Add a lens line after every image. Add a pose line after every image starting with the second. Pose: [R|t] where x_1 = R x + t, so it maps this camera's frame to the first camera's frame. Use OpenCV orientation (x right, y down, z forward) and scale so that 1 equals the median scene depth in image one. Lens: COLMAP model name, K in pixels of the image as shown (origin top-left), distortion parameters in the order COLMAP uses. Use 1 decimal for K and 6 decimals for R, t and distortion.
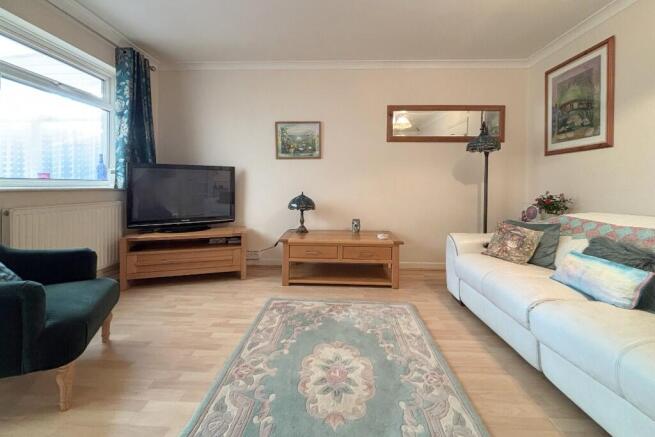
lens RADIAL K [[269.6, 0, 323.0], [0, 269.6, 188.2], [0, 0, 1]] dist [0.001953, 0.000059]
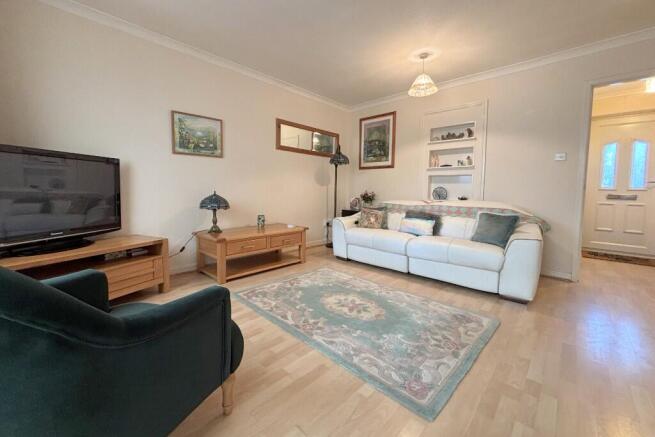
lens RADIAL K [[262.7, 0, 327.2], [0, 262.7, 210.5], [0, 0, 1]] dist [0.001032, 0.000007]
pose [[0.652096, -0.057451, 0.755957, -0.614414], [-0.000275, 0.997107, 0.076015, 0.013033], [-0.758137, -0.049777, 0.650193, 0.073894]]
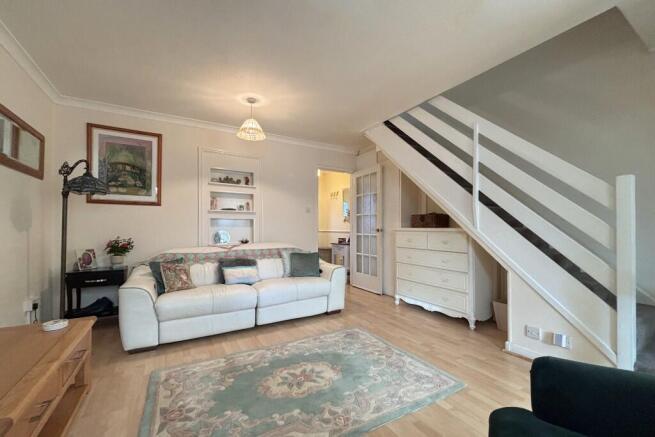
lens RADIAL K [[266.5, 0, 325.5], [0, 266.5, 226.1], [0, 0, 1]] dist [0.001072, 0.000035]
pose [[-0.539653, -0.001989, 0.841885, -0.588921], [0.004312, 0.999978, 0.005127, -0.033638], [-0.841877, 0.006397, -0.539632, 0.845981]]
